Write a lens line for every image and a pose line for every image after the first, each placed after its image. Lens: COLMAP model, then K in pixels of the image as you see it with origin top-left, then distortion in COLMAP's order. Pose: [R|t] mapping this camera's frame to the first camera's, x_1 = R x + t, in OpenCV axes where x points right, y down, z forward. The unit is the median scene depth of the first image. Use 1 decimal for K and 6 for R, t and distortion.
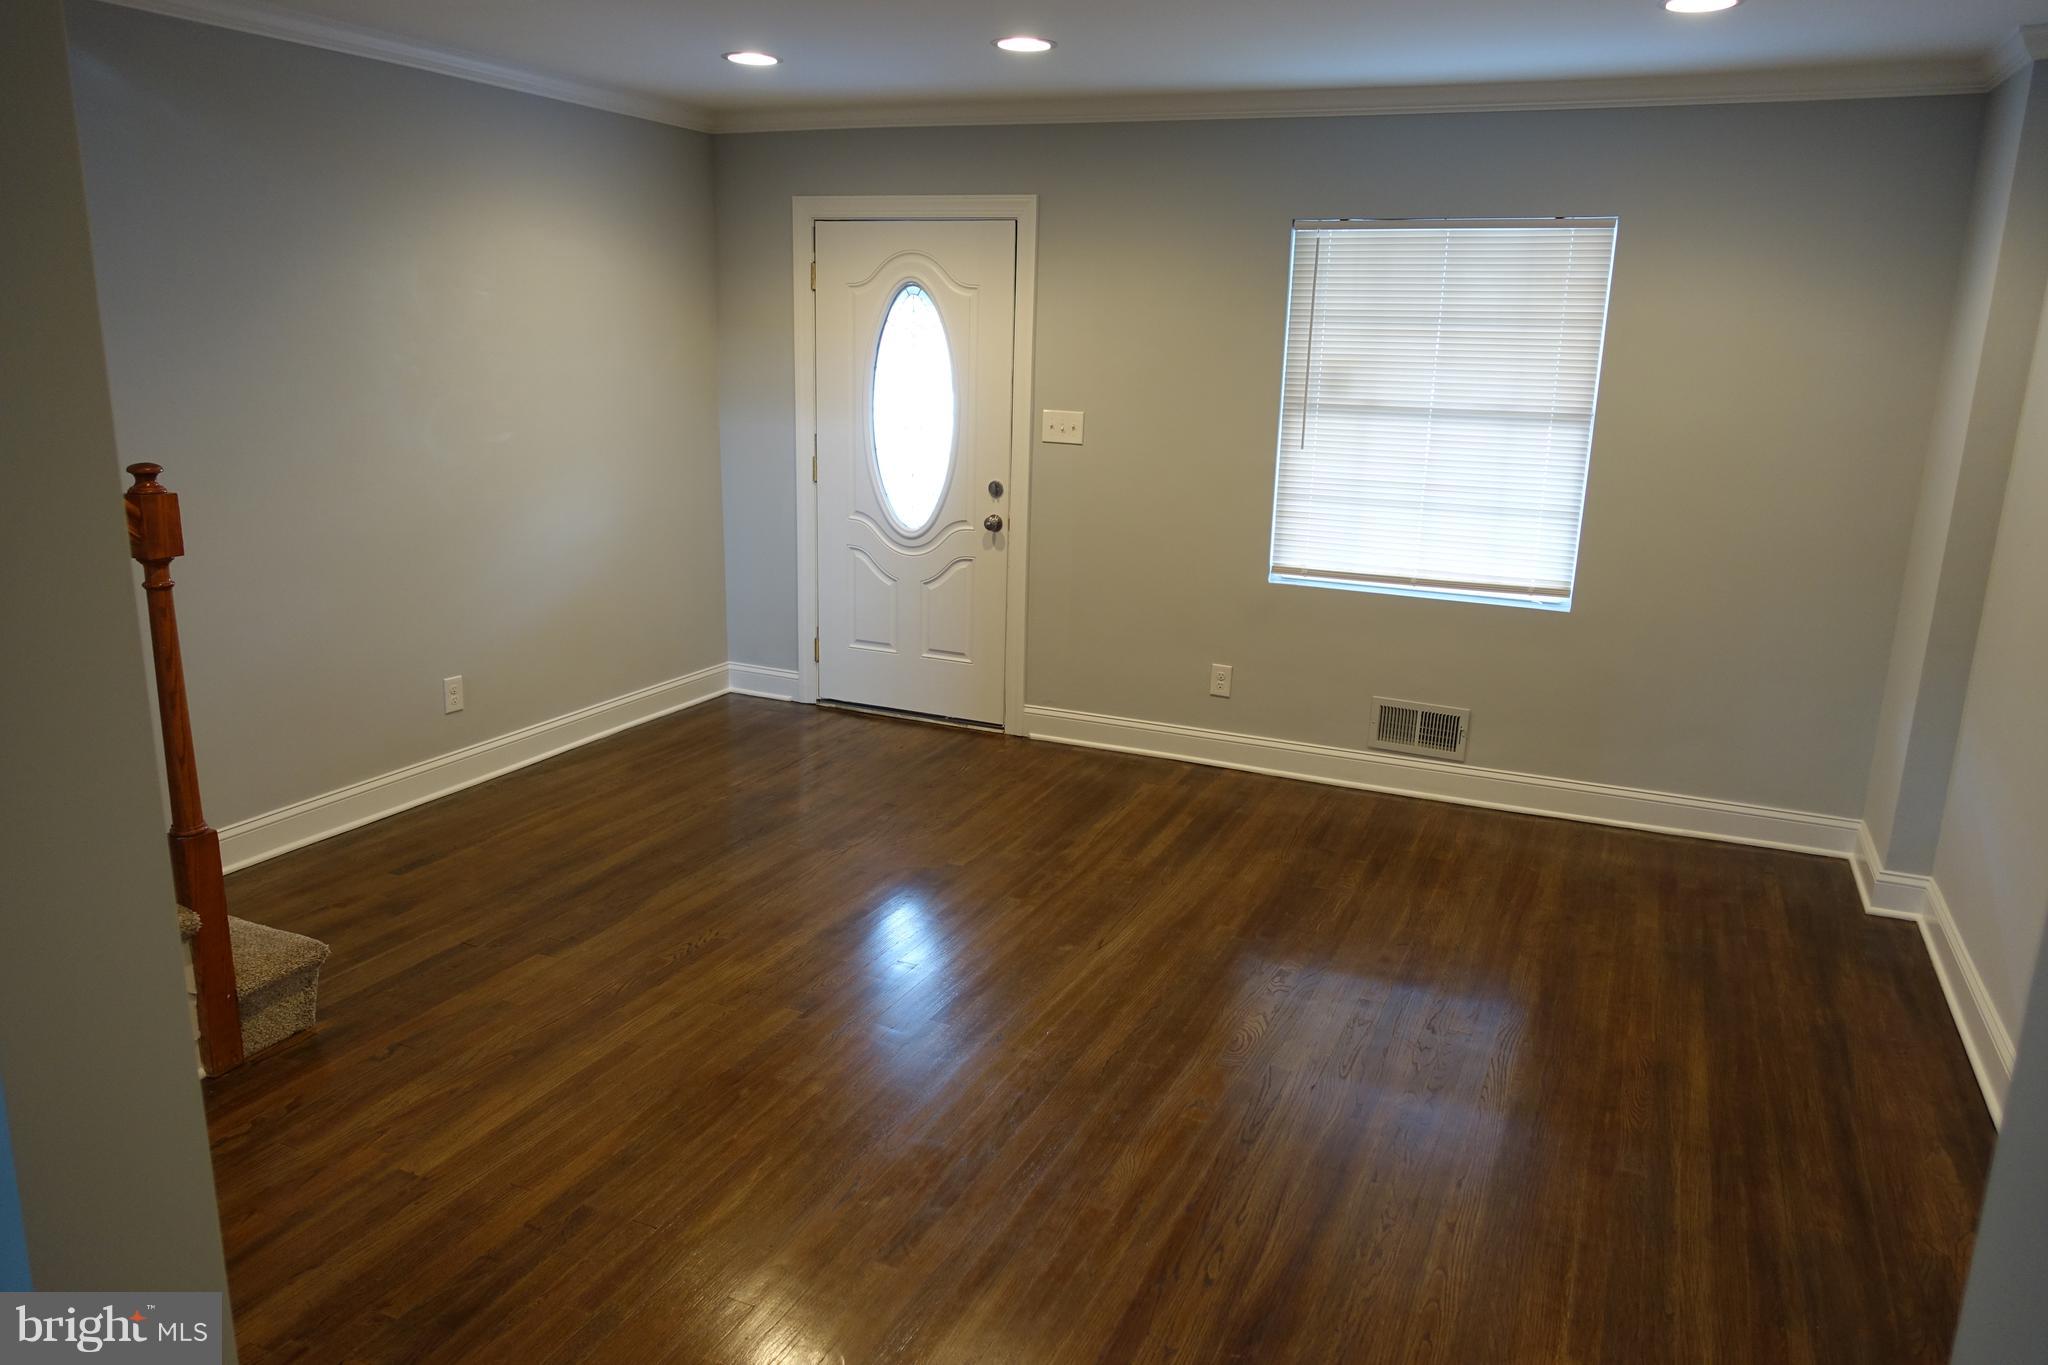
lens RADIAL K [[1417.7, 0, 1017.1], [0, 1417.7, 678.9], [0, 0, 1]] dist [0.005825, 0.001736]
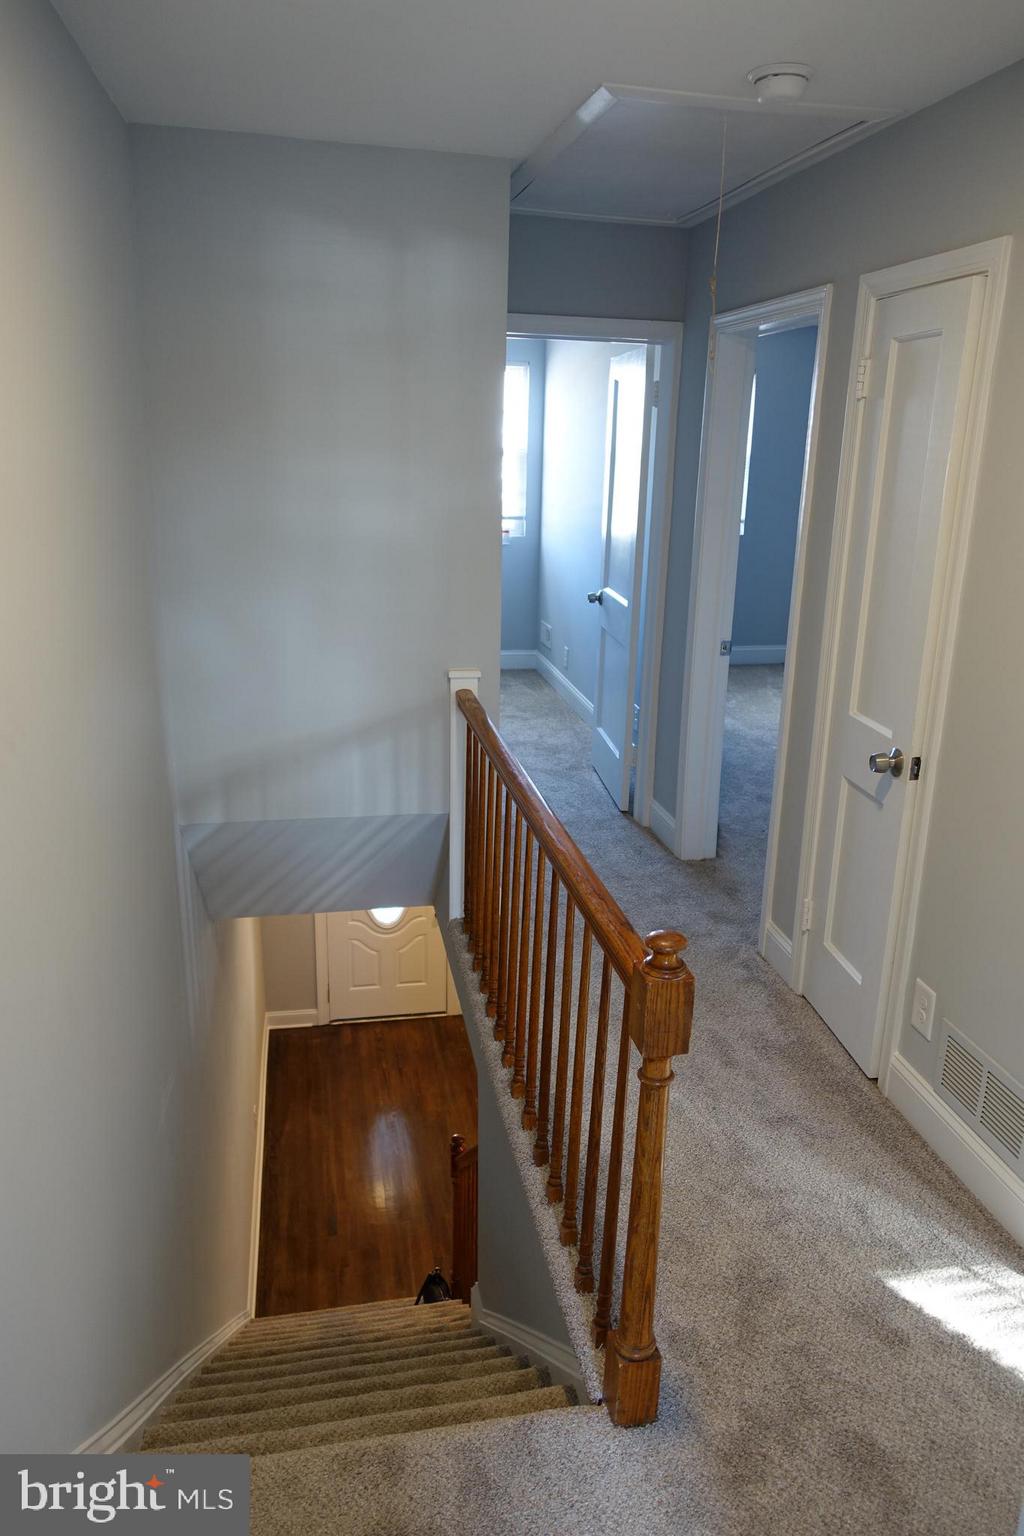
lens RADIAL K [[1063.3, 0, 509.0], [0, 1063.3, 769.4], [0, 0, 1]] dist [0.005825, 0.001736]
pose [[0.816011, -0.182513, 0.548466, -0.717689], [0.138574, 0.982942, 0.120922, -0.482714], [-0.561180, -0.022671, 0.827383, -0.236303]]
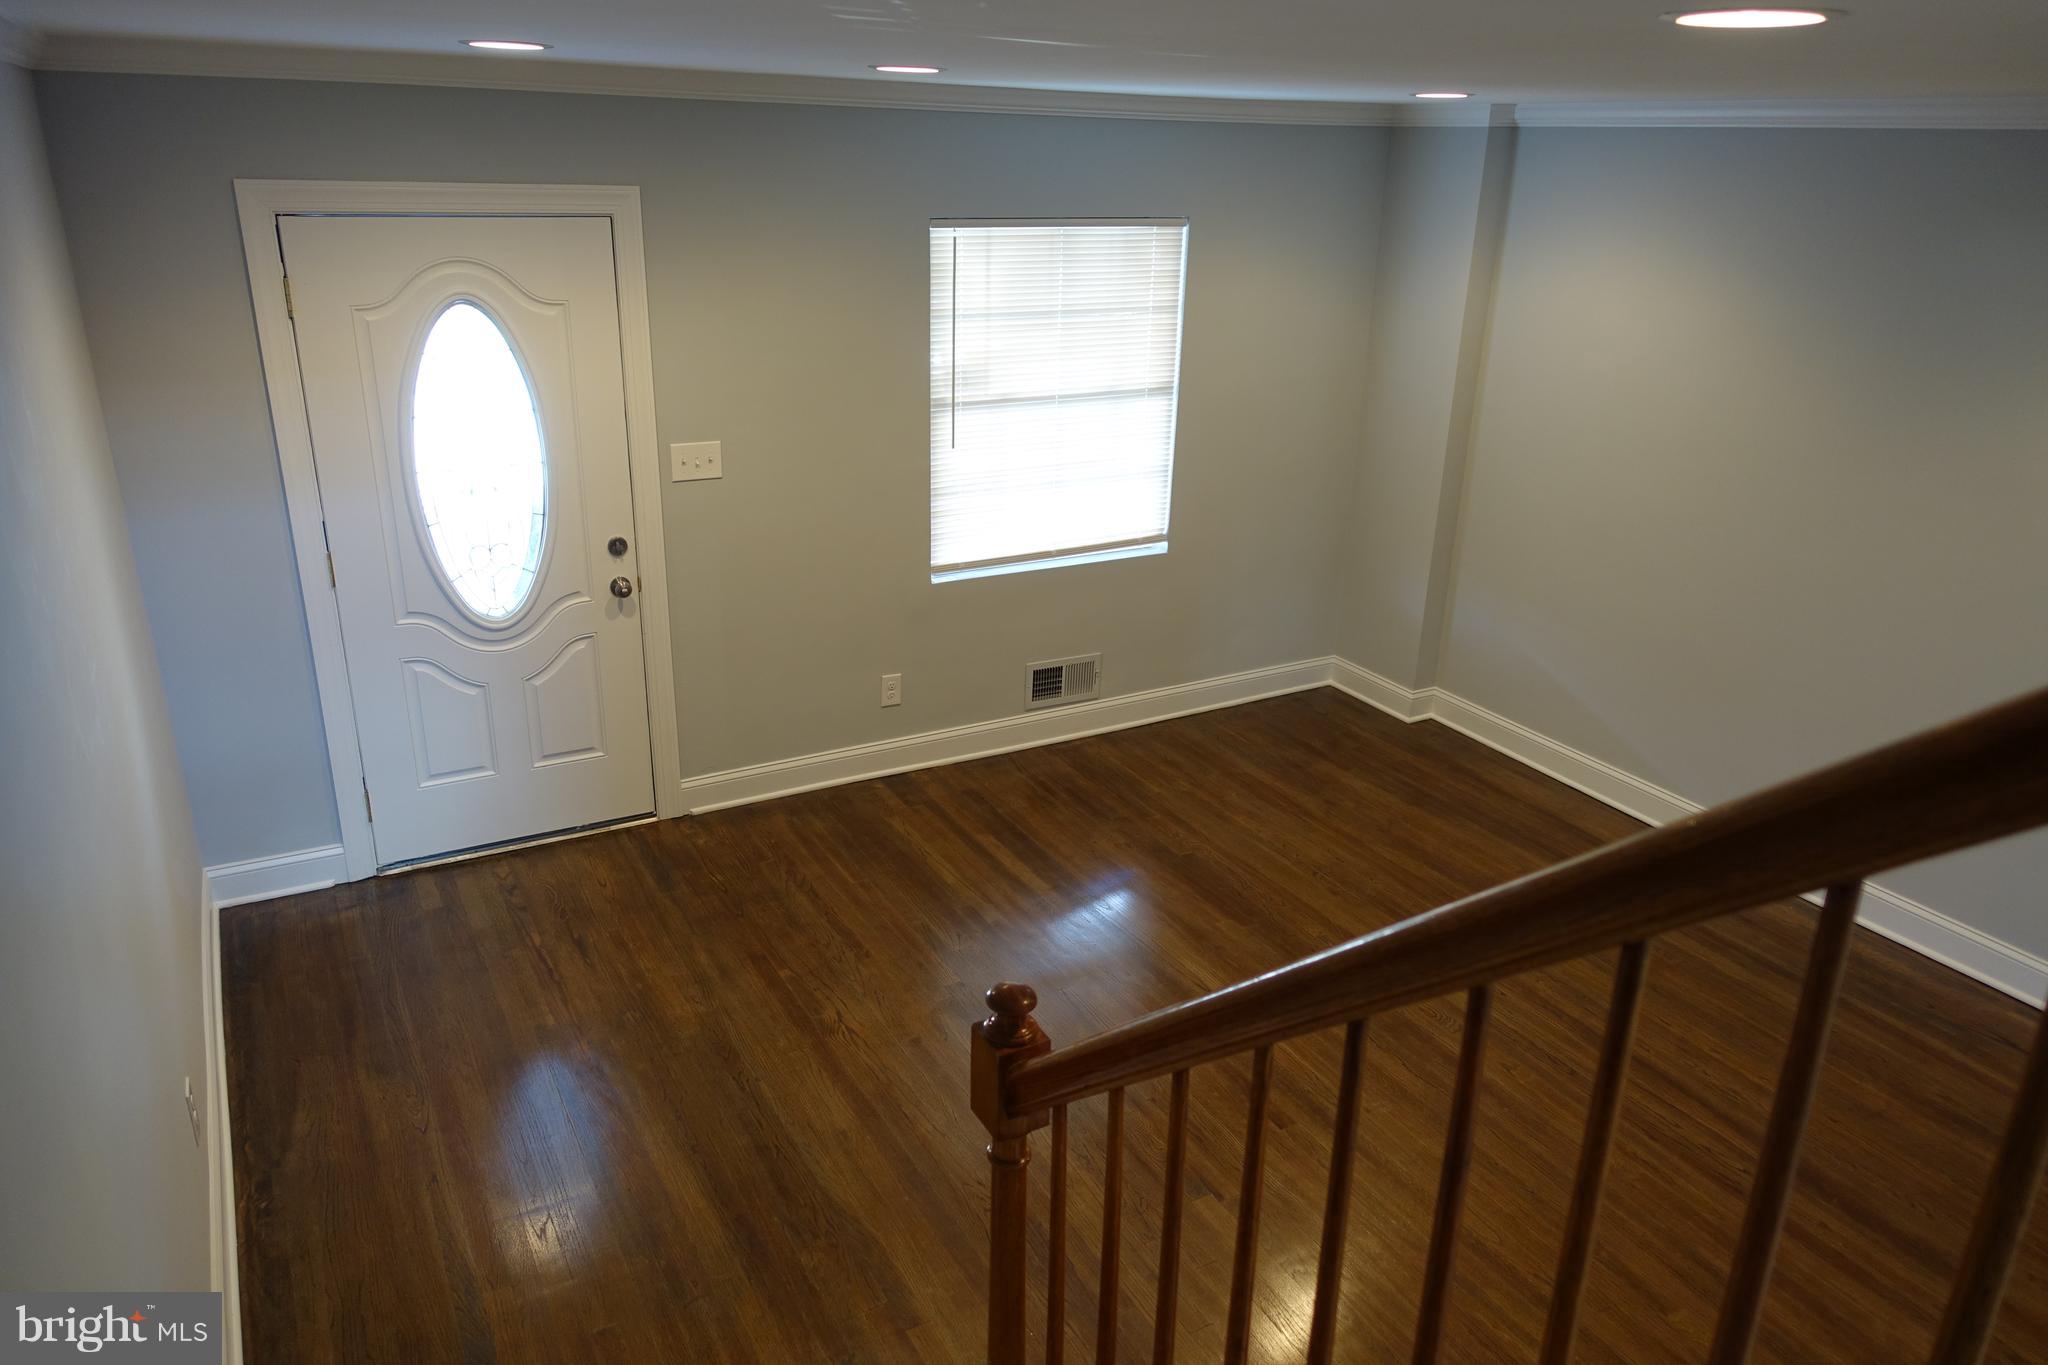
lens RADIAL K [[1417.7, 0, 1020.2], [0, 1417.7, 685.3], [0, 0, 1]] dist [0.005825, 0.001736]
pose [[0.594689, -0.299323, 0.746157, -0.533478], [0.183543, 0.954145, 0.236473, -0.217510], [-0.782724, -0.003676, 0.622358, 0.322349]]
